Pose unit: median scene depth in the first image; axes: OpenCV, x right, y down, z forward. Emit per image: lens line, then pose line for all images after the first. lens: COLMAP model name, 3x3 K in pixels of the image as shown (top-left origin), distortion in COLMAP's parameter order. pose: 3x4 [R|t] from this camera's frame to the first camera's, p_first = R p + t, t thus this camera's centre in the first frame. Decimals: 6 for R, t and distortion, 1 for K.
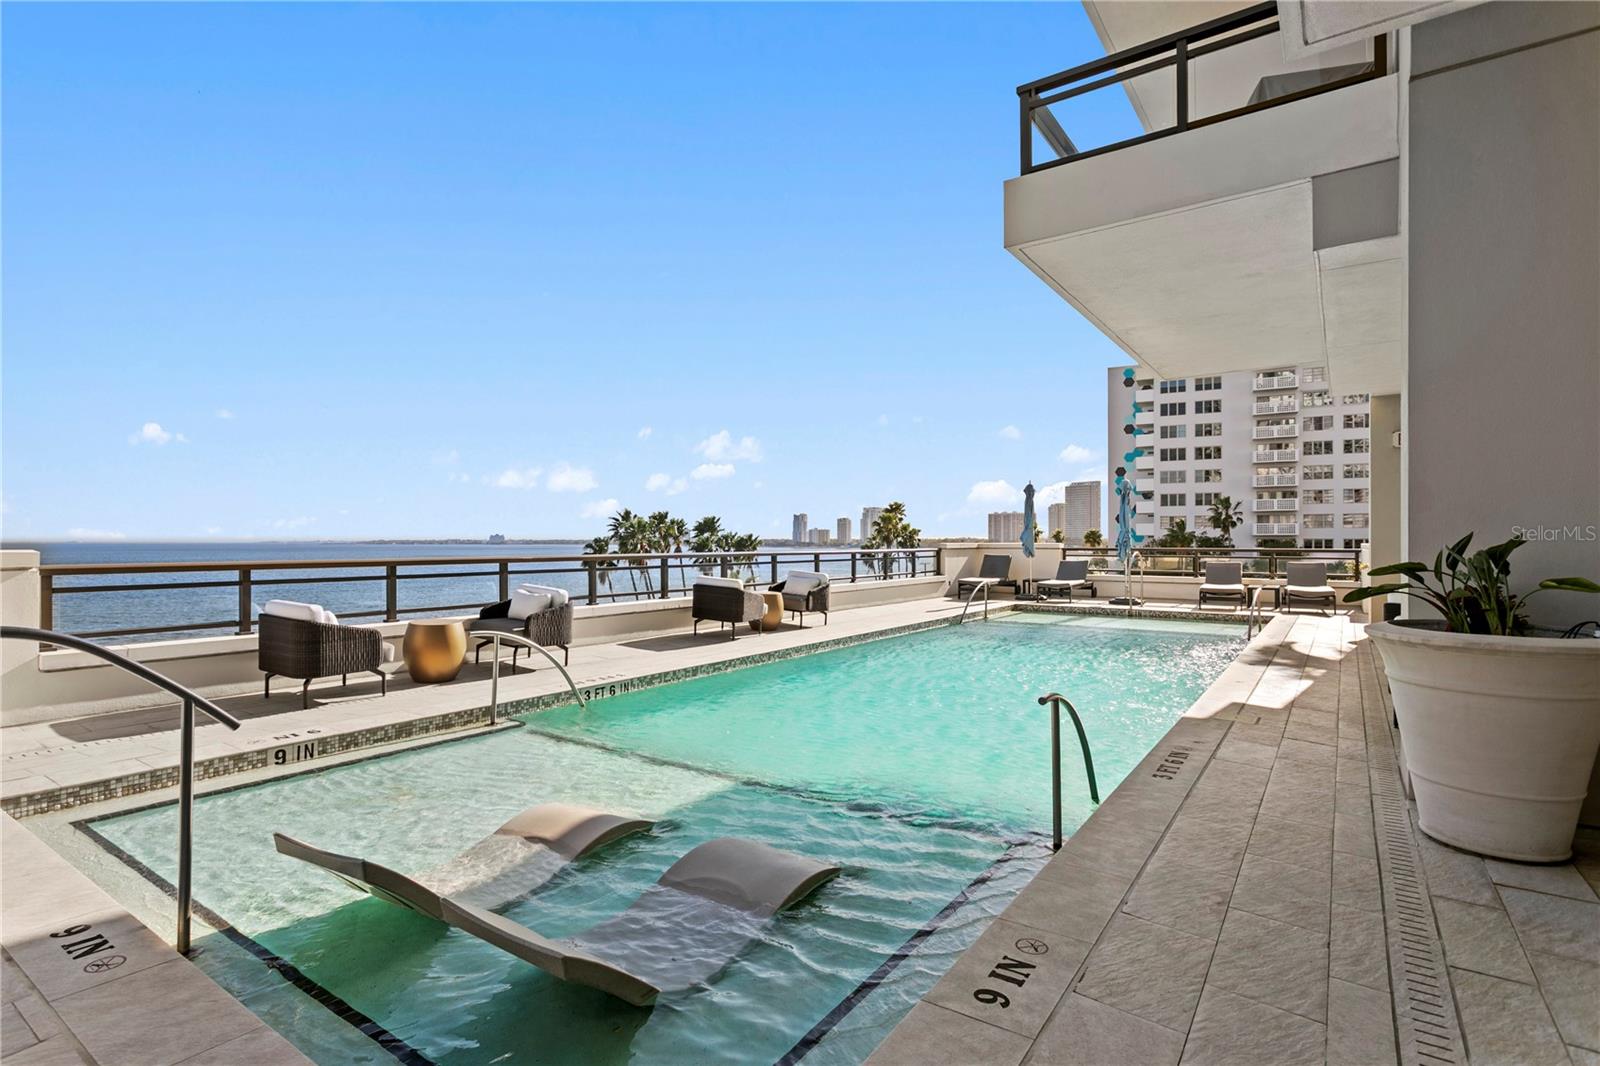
lens RADIAL K [[816.1, 0, 793.7], [0, 816.1, 535.3], [0, 0, 1]] dist [-0.007045, 0.000952]
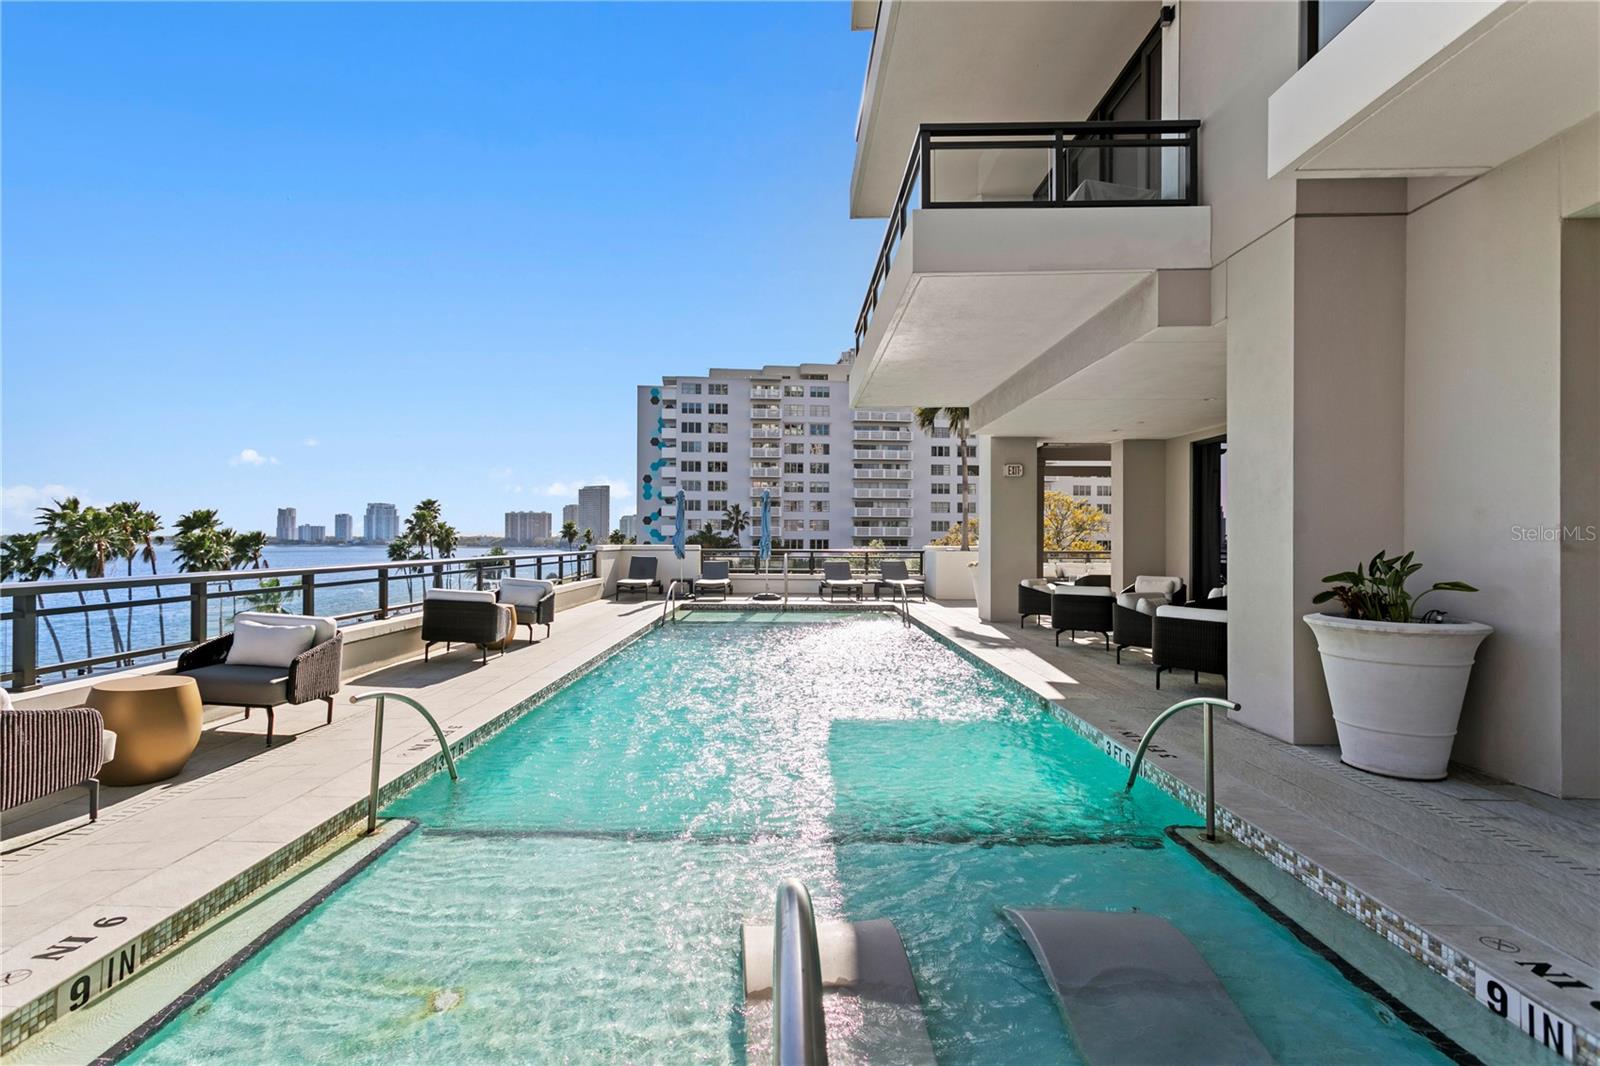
lens RADIAL K [[758.8, 0, 797.4], [0, 758.8, 538.5], [0, 0, 1]] dist [-0.008507, 0.000226]
pose [[0.822738, 0.004833, 0.568400, -0.354486], [-0.008115, 0.999962, 0.003244, -0.008768], [-0.568363, -0.007282, 0.822746, 0.246161]]
